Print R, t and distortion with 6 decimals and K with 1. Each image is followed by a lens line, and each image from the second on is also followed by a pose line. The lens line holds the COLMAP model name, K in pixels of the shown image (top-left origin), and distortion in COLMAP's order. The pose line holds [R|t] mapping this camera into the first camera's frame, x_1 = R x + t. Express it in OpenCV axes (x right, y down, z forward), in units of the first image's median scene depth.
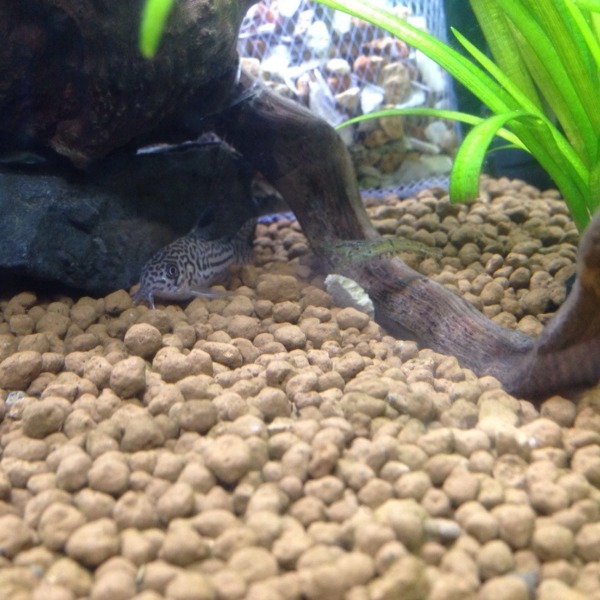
lens RADIAL K [[857.2, 0, 300.0], [0, 857.2, 300.0], [0, 0, 1]] dist [0.230603, -0.364384]
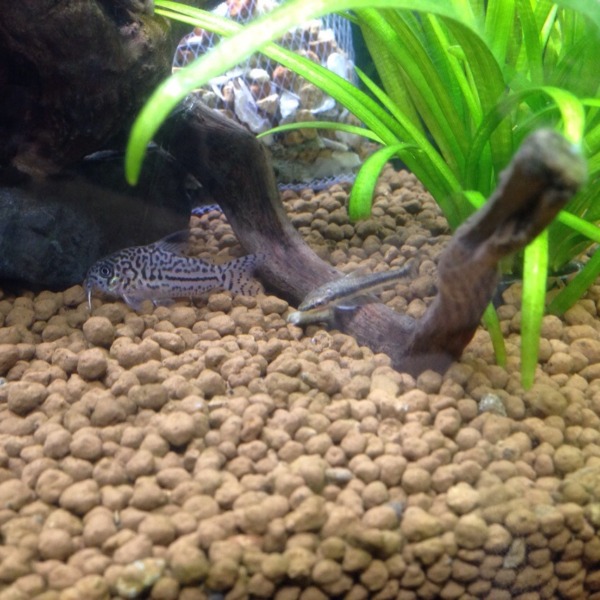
lens RADIAL K [[829.6, 0, 326.1], [0, 829.6, 308.0], [0, 0, 1]] dist [0.098345, 0.056507]
pose [[0.992858, -0.015629, 0.118270, -0.006219], [0.007777, 0.997752, 0.066563, -0.067506], [-0.119045, -0.065168, 0.990748, -0.215673]]
